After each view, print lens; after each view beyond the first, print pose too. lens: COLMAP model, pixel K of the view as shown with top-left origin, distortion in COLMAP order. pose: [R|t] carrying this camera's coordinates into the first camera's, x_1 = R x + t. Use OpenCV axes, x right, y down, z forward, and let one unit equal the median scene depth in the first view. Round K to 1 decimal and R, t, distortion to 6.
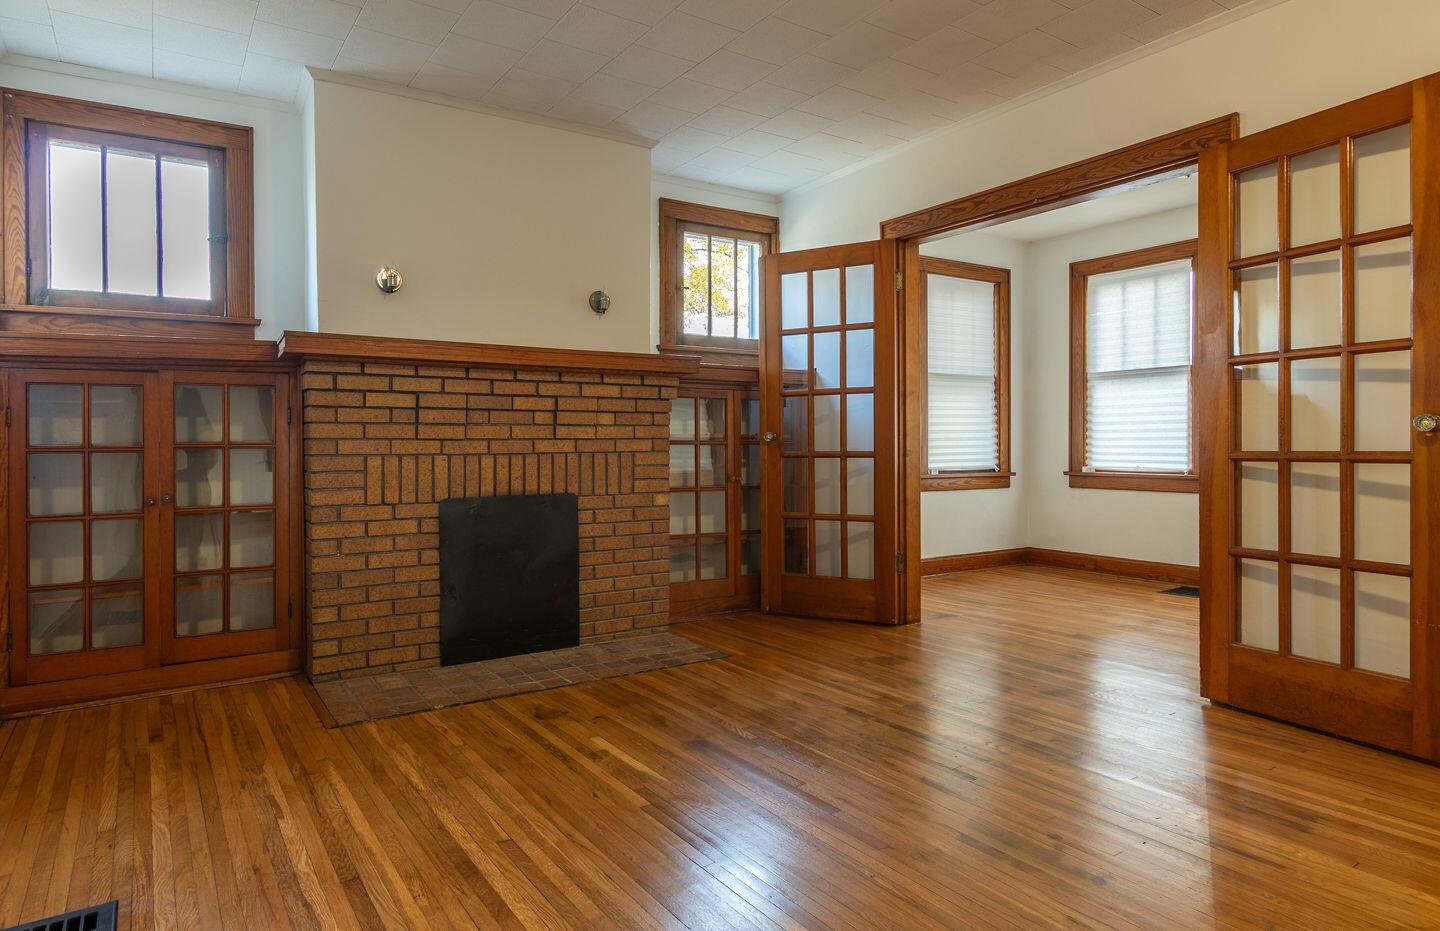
lens RADIAL K [[855.1, 0, 738.2], [0, 855.1, 446.8], [0, 0, 1]] dist [0.000128, 0.007891]
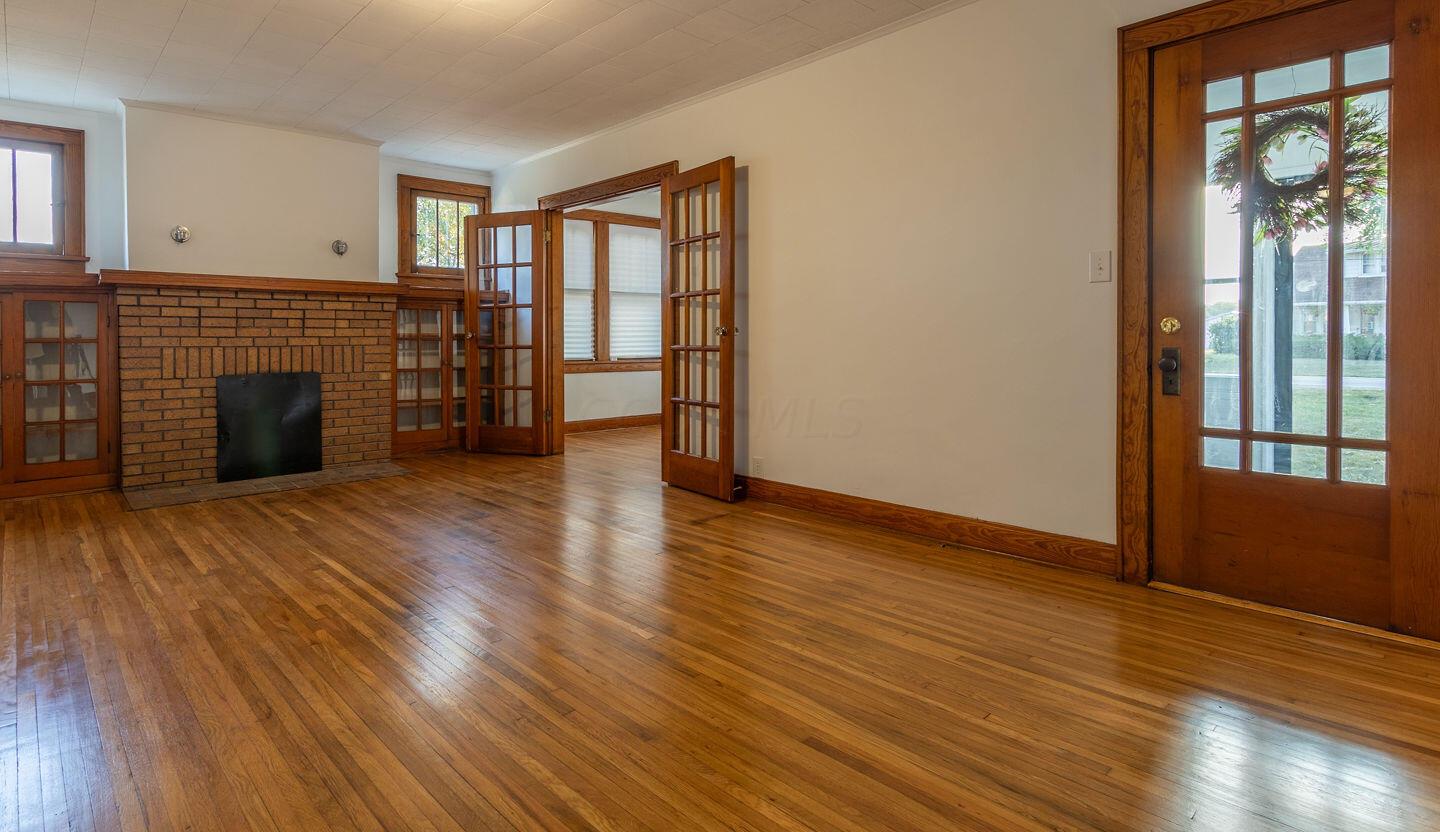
lens RADIAL K [[751.5, 0, 714.7], [0, 751.5, 343.4], [0, 0, 1]] dist [0.013144, -0.005757]
pose [[0.990255, 0.002147, 0.139247, 0.345884], [-0.002760, 0.999987, 0.004203, -0.005224], [-0.139236, -0.004546, 0.990249, -0.471873]]
